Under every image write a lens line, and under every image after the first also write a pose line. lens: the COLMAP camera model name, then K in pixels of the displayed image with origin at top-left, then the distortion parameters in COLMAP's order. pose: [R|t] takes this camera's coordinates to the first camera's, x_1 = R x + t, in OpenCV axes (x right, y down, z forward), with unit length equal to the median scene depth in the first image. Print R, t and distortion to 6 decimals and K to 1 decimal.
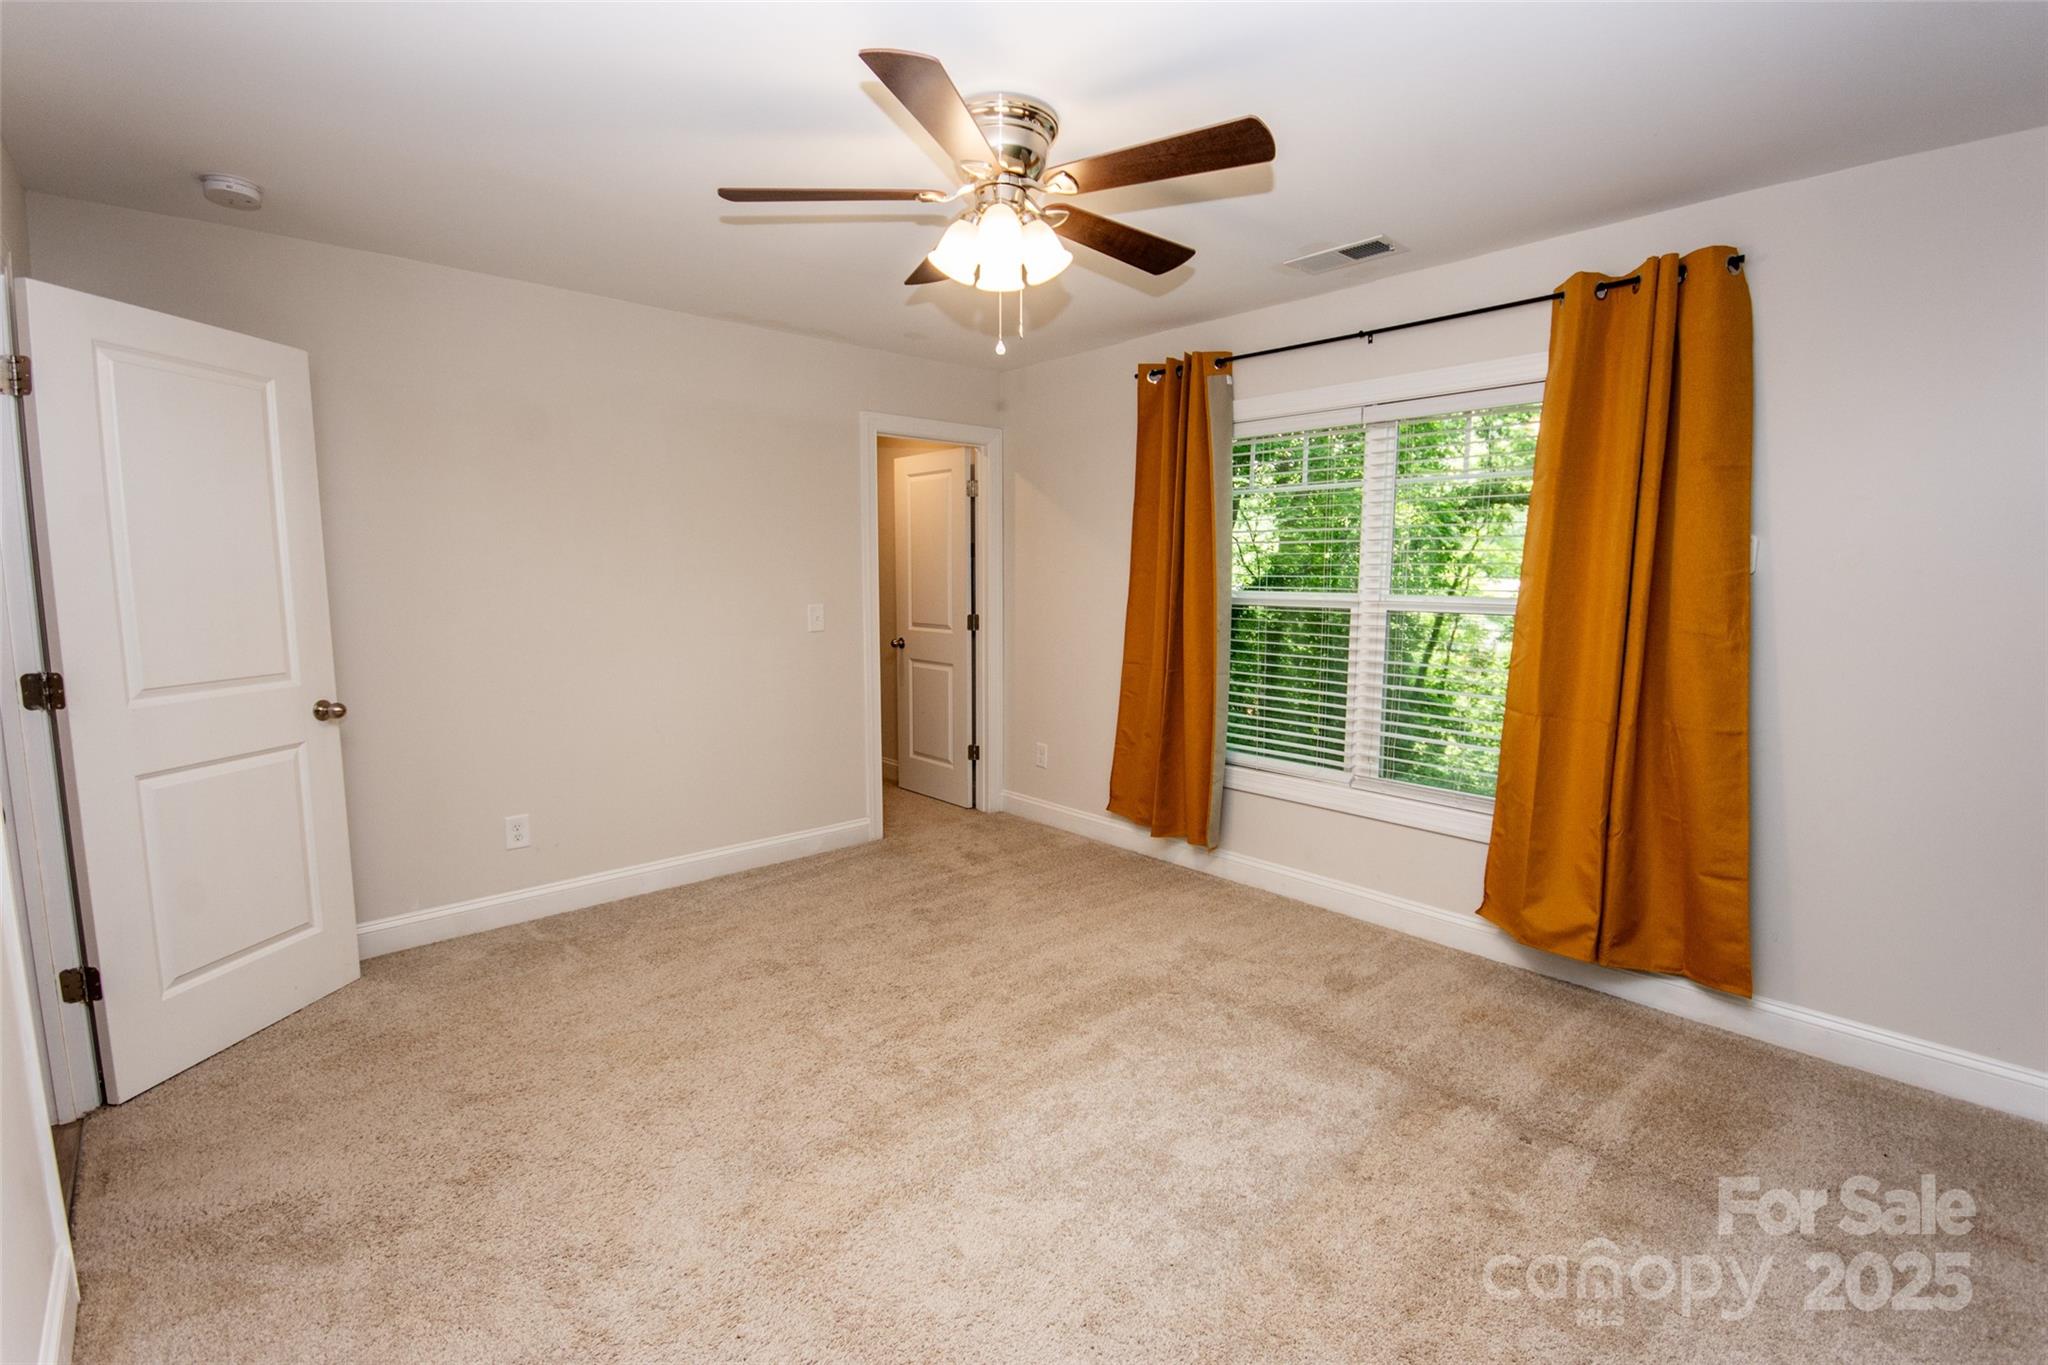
lens RADIAL K [[932.3, 0, 1016.7], [0, 932.3, 689.7], [0, 0, 1]] dist [-0.011133, -0.006529]
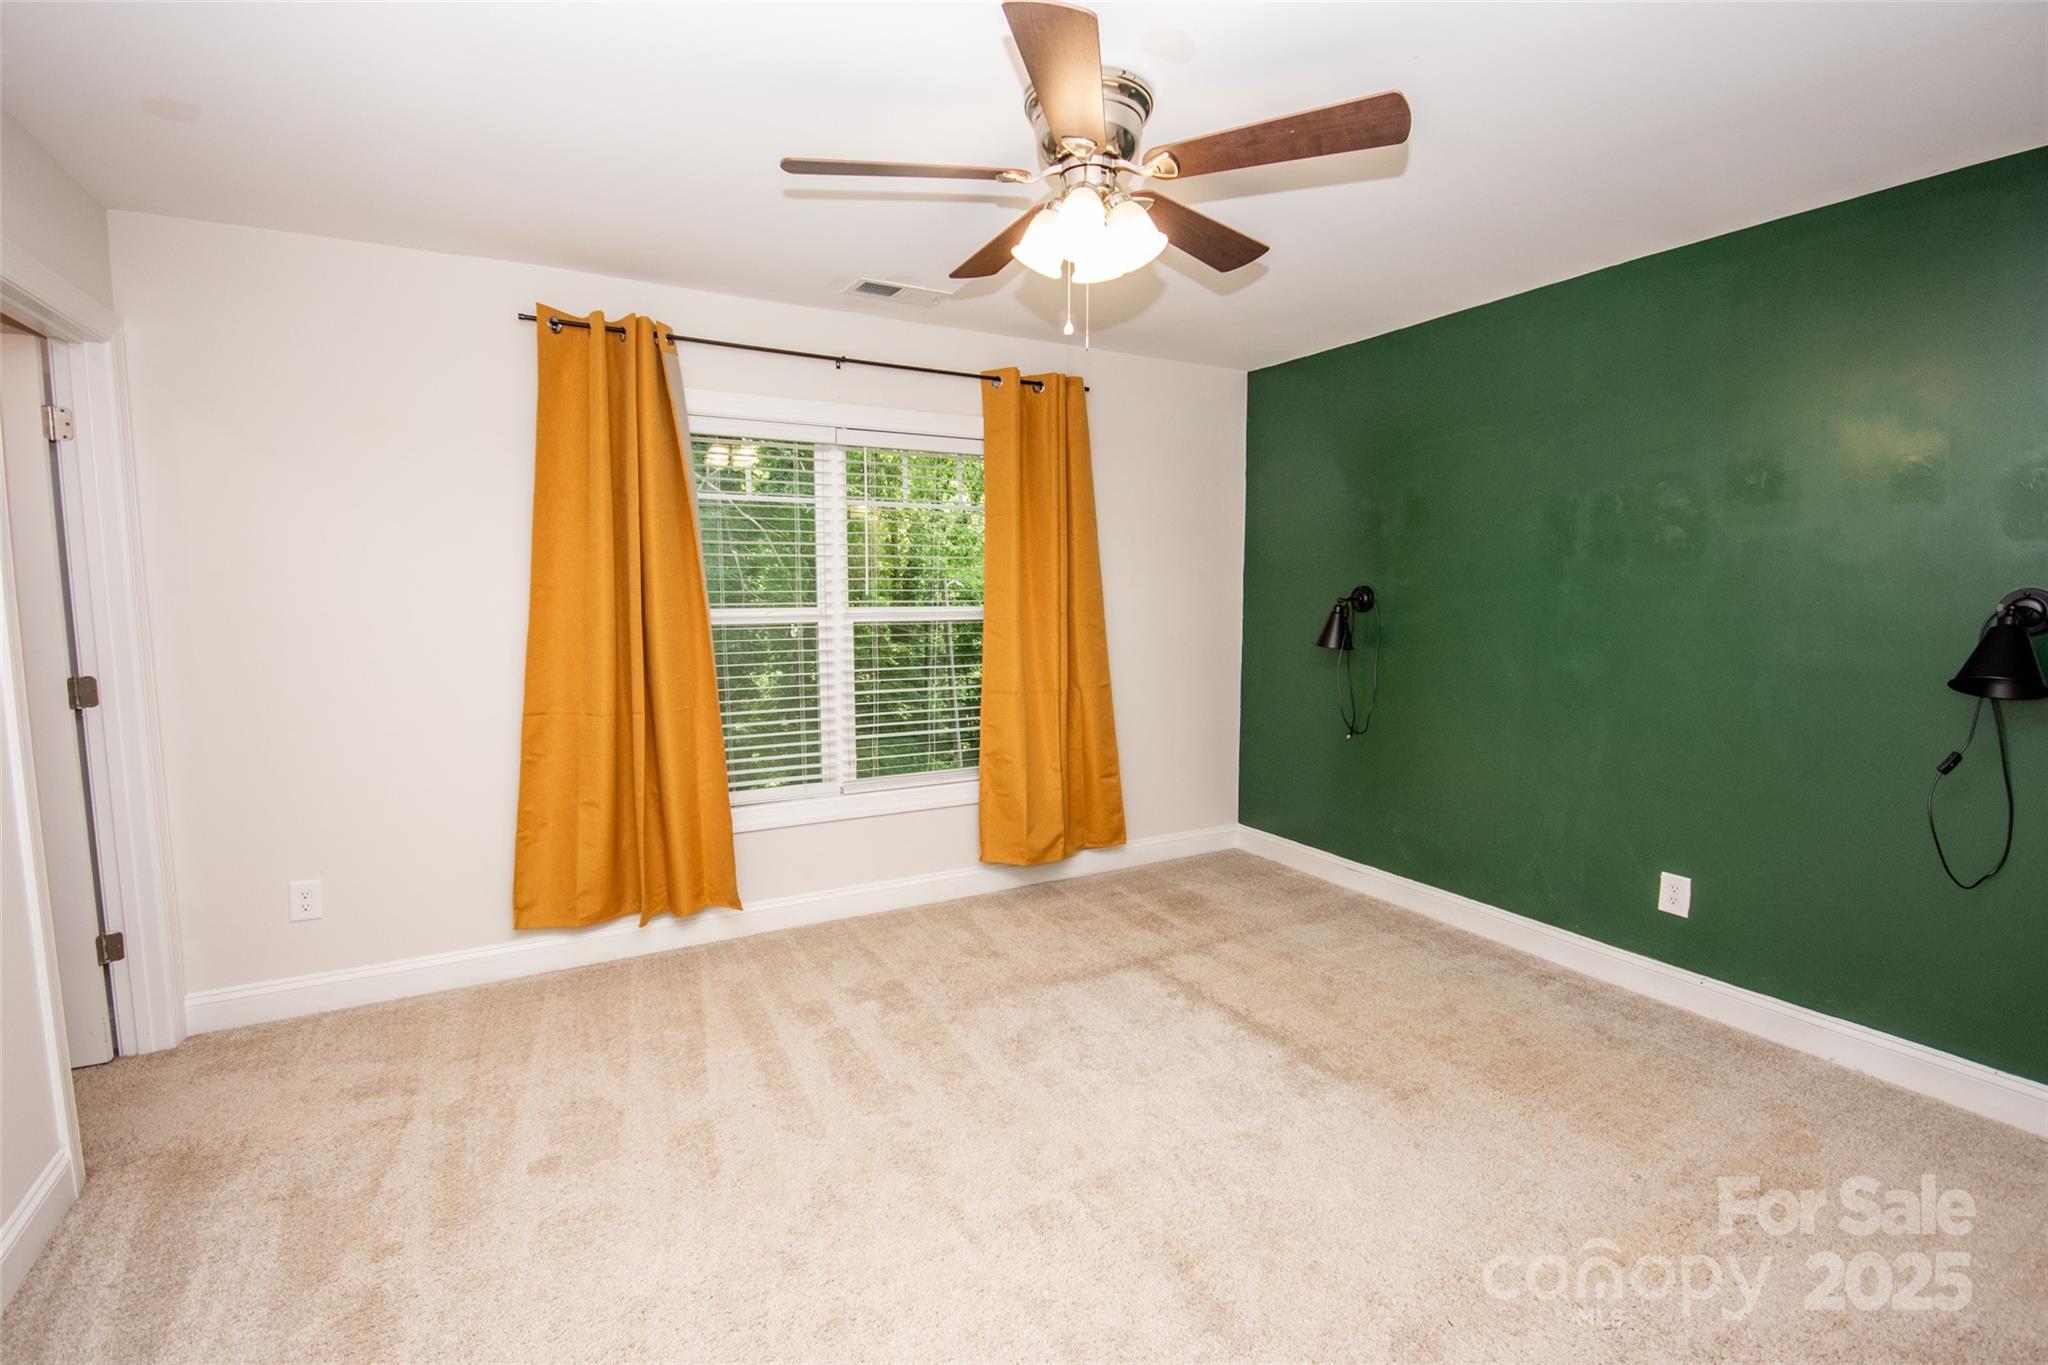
lens RADIAL K [[932.3, 0, 1056.5], [0, 932.3, 677.7], [0, 0, 1]] dist [-0.011133, -0.006529]
pose [[0.195872, -0.099758, 0.975542, -0.666922], [0.130214, 0.988649, 0.074953, -0.078661], [-0.971946, 0.112348, 0.206639, 0.612209]]
